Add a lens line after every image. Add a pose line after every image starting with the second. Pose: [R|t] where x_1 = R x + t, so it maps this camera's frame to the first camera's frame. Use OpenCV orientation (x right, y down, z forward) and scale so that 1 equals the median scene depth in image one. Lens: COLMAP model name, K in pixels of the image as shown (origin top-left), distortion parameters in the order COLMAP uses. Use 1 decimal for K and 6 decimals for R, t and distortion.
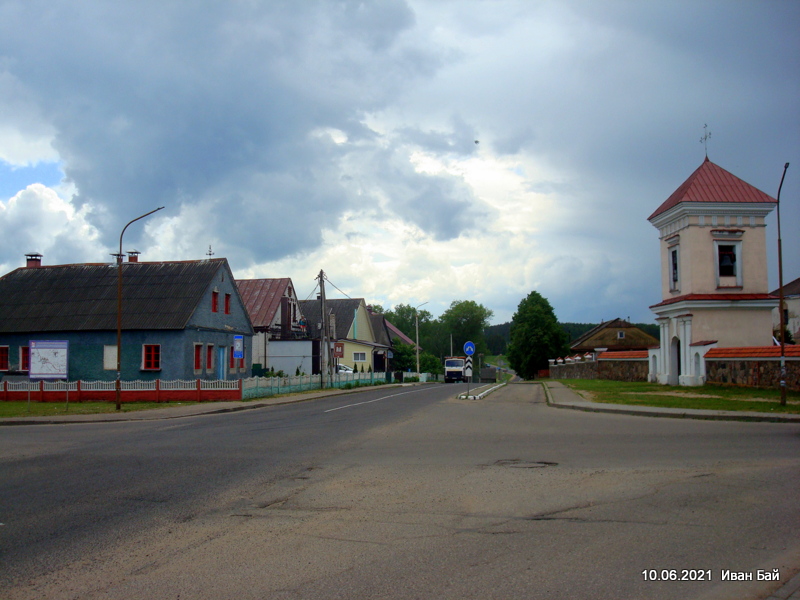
lens RADIAL K [[835.3, 0, 400.0], [0, 835.3, 300.0], [0, 0, 1]] dist [-0.070431, -0.019667]
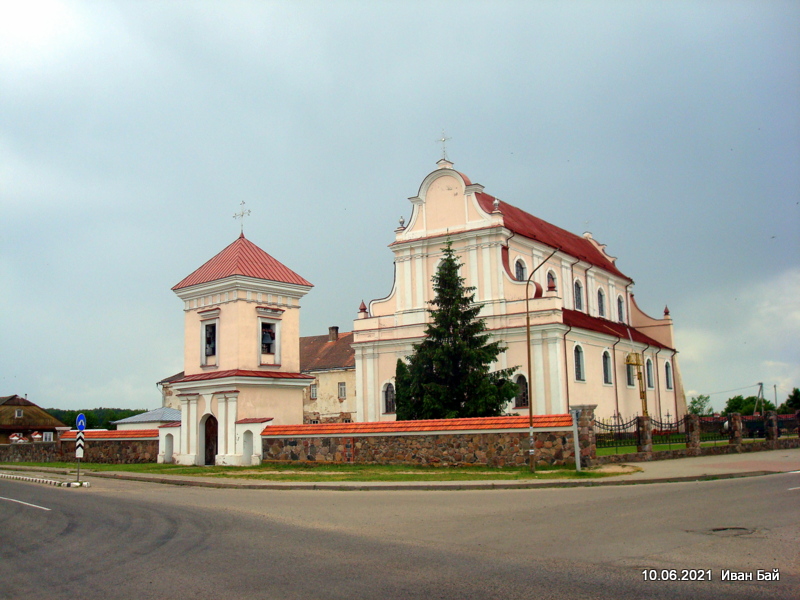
lens RADIAL K [[835.3, 0, 400.0], [0, 835.3, 300.0], [0, 0, 1]] dist [-0.070431, -0.019667]
pose [[0.705729, 0.104821, 0.700685, -0.206281], [-0.034446, 0.992902, -0.113842, 0.016028], [-0.707644, 0.056205, 0.704330, 0.169398]]
